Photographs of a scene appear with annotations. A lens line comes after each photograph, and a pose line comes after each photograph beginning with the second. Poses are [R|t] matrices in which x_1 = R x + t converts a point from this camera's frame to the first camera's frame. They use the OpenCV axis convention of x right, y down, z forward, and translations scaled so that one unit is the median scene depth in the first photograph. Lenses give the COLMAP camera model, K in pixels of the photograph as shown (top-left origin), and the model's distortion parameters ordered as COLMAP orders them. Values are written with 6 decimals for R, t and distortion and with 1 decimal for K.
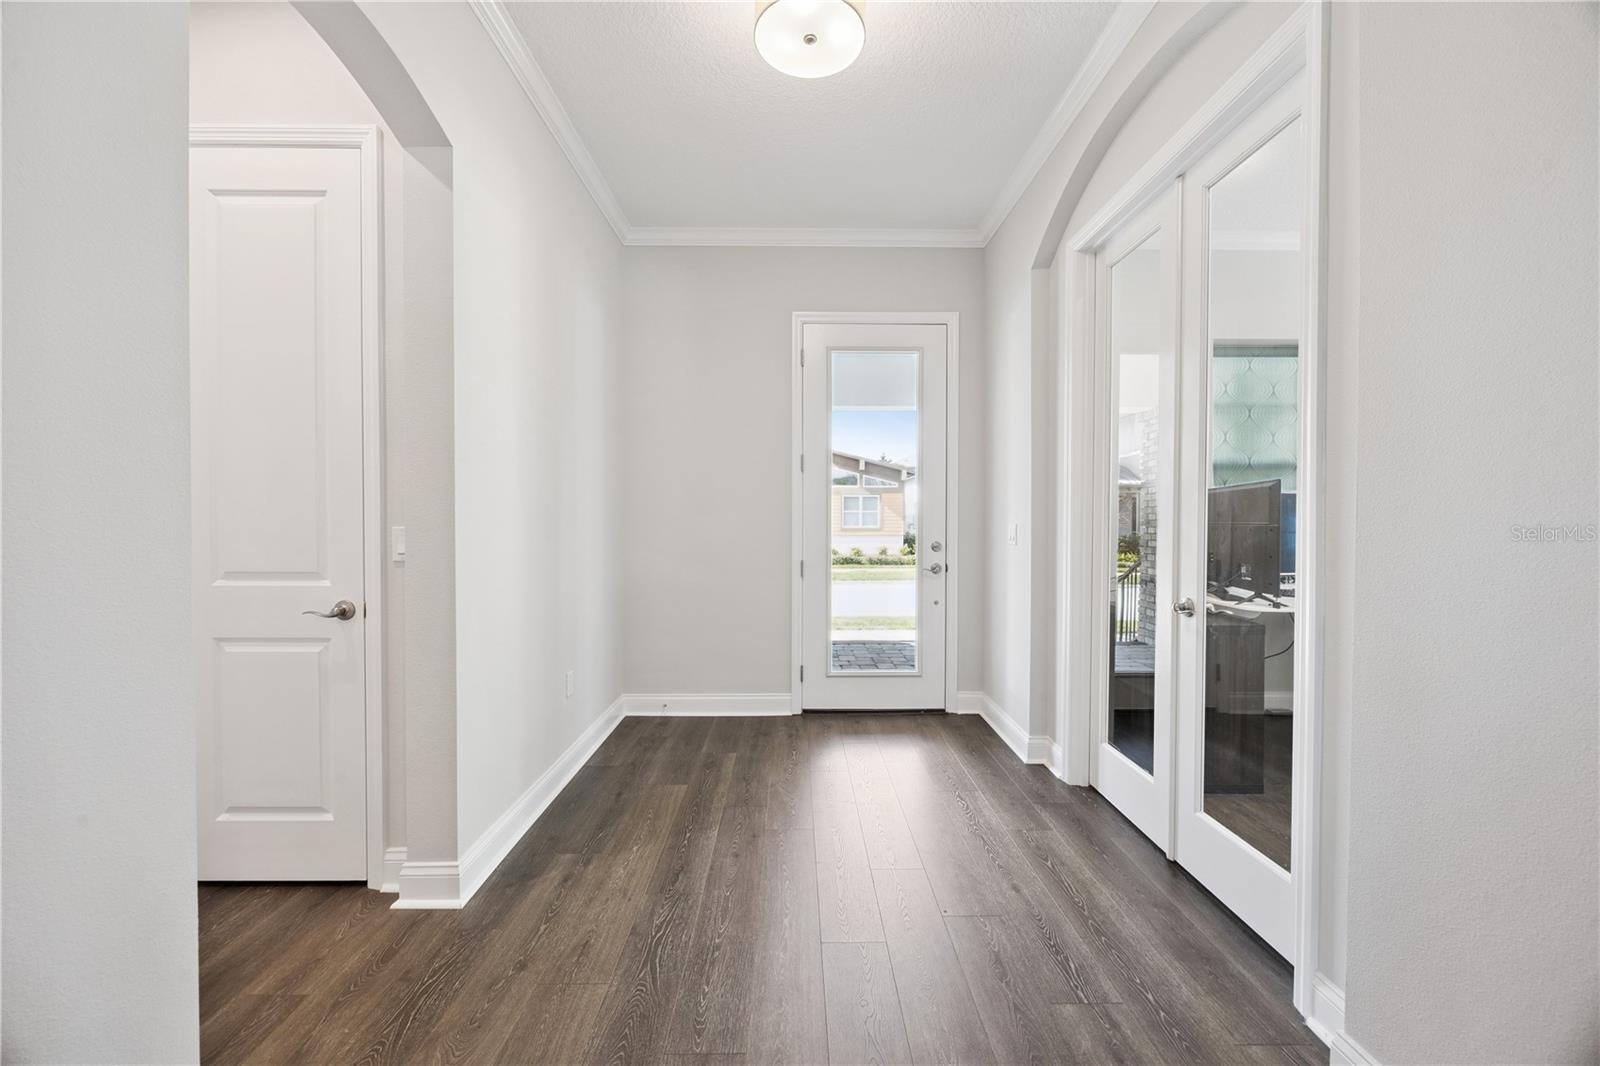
lens RADIAL K [[601.3, 0, 800.0], [0, 601.3, 533.0], [0, 0, 1]] dist [-0.010523, 0.002313]
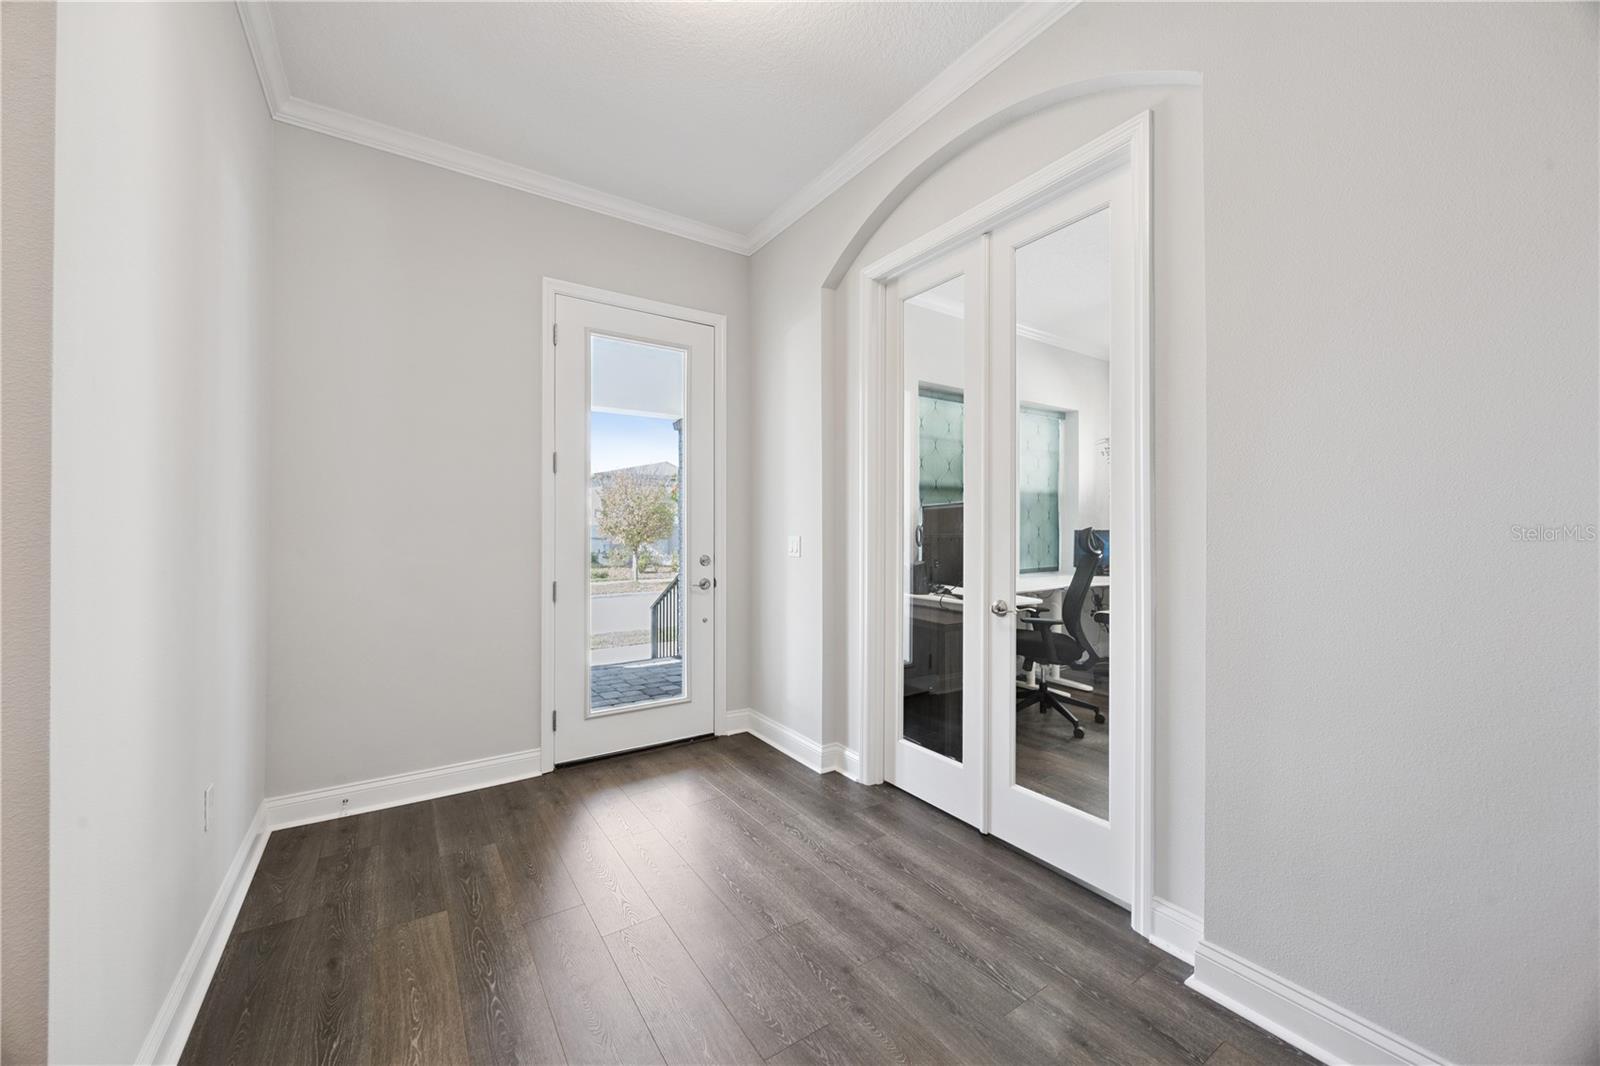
lens RADIAL K [[601.3, 0, 800.0], [0, 601.3, 533.0], [0, 0, 1]] dist [-0.010523, 0.002313]
pose [[0.835821, -0.000263, 0.549001, -0.198285], [0.011859, 0.999775, -0.017576, -0.002253], [-0.548873, 0.021201, 0.835637, 0.161864]]
